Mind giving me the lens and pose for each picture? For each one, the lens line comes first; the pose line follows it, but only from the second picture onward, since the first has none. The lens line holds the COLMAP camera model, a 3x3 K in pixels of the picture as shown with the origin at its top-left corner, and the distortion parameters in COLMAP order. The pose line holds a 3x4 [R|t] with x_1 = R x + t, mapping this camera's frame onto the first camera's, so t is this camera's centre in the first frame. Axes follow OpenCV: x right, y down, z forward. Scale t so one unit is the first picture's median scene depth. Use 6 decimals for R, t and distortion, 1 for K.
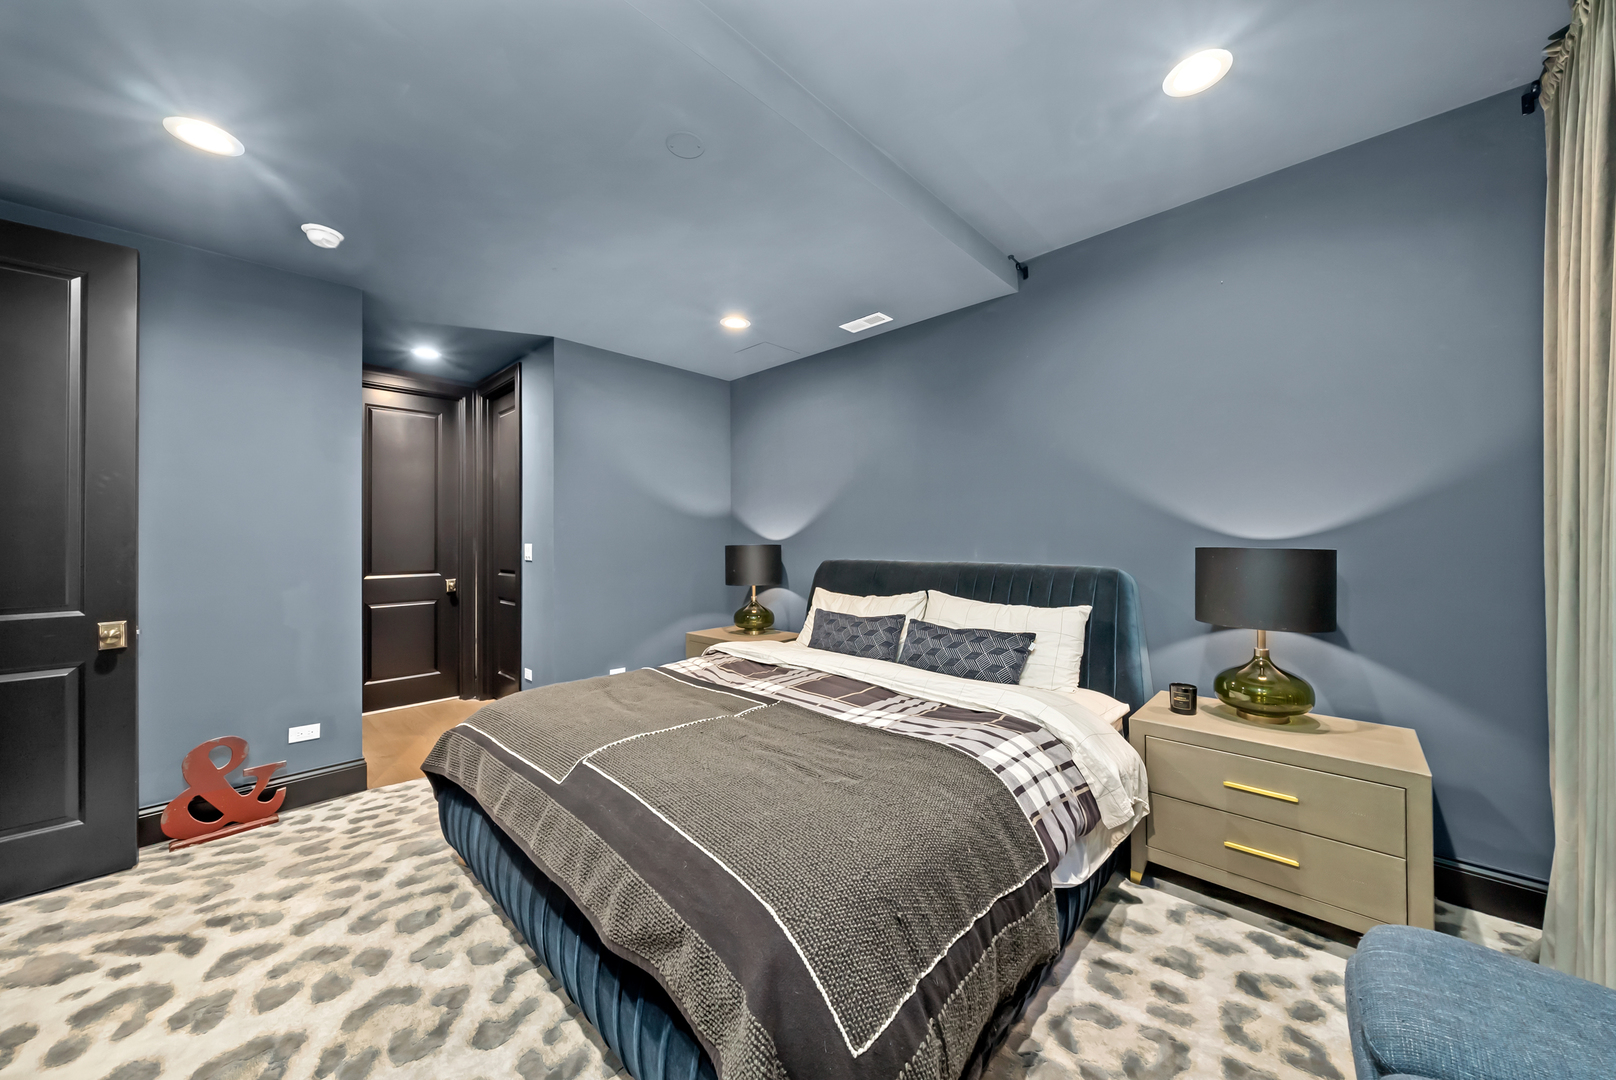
lens RADIAL K [[562.6, 0, 798.7], [0, 562.6, 536.0], [0, 0, 1]] dist [-0.006893, 0.000465]
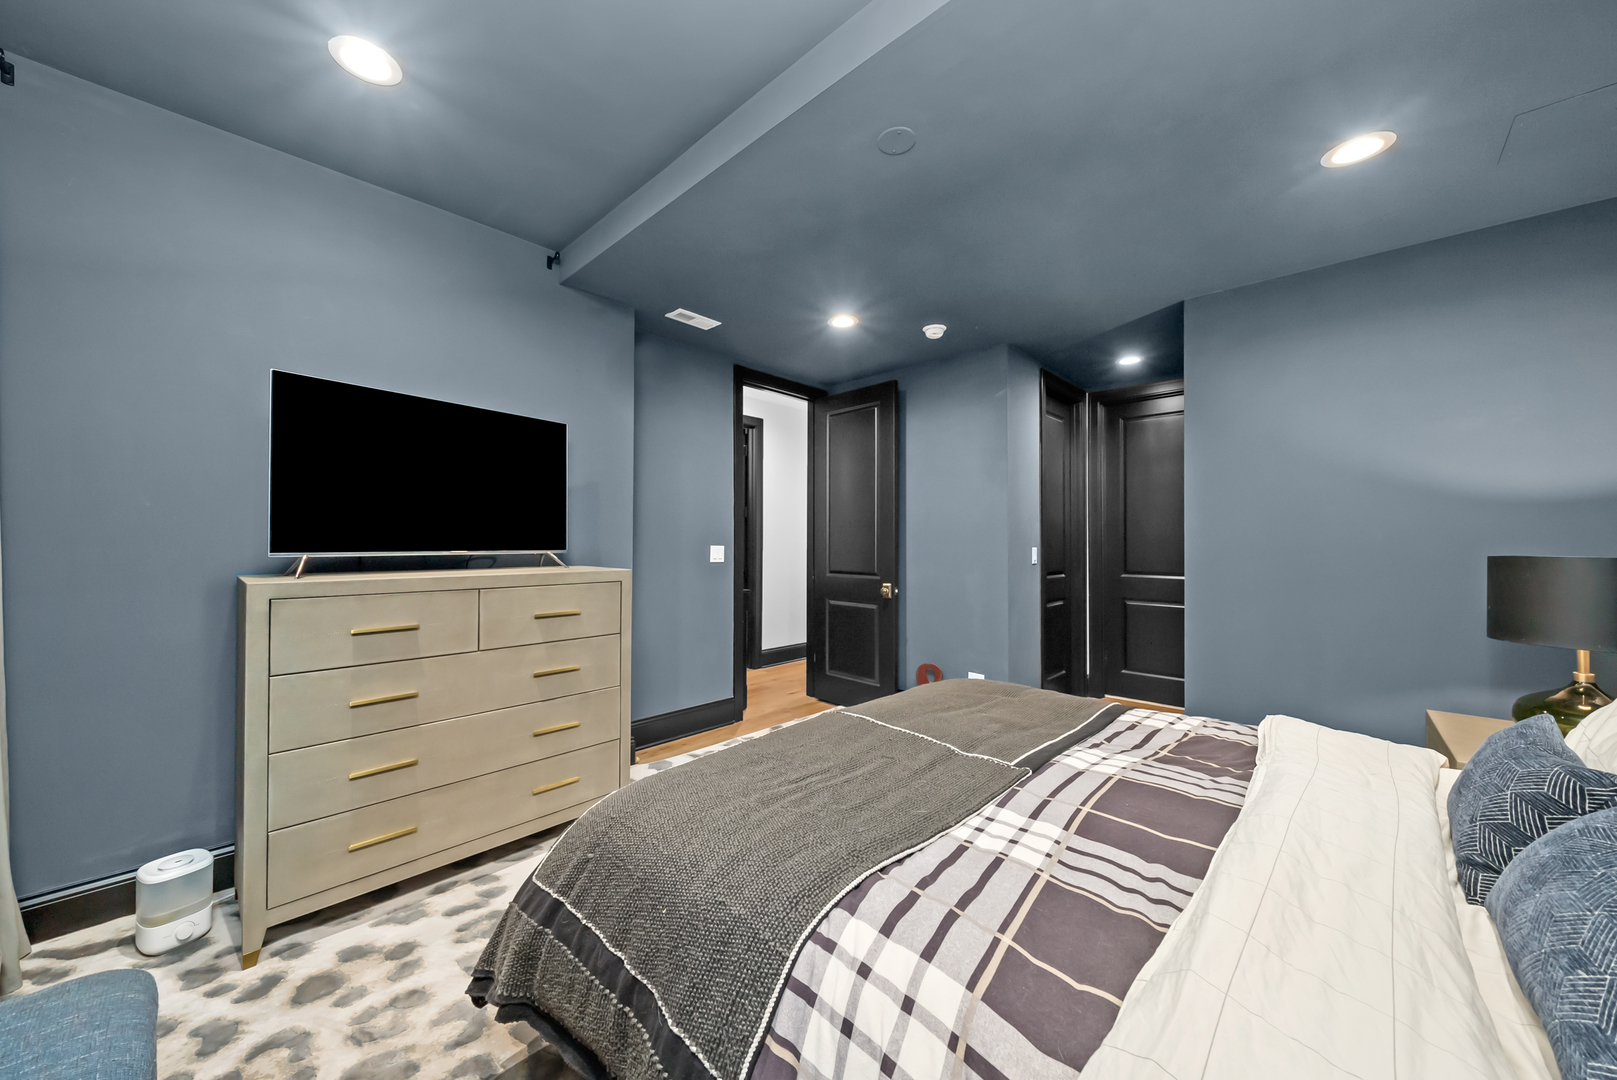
lens RADIAL K [[575.4, 0, 809.7], [0, 575.4, 537.0], [0, 0, 1]] dist [-0.000547, -0.000059]
pose [[0.008966, -0.002006, -0.999958, 0.687163], [0.001806, 0.999996, -0.001990, 0.000197], [0.999958, -0.001788, 0.008969, 0.710187]]
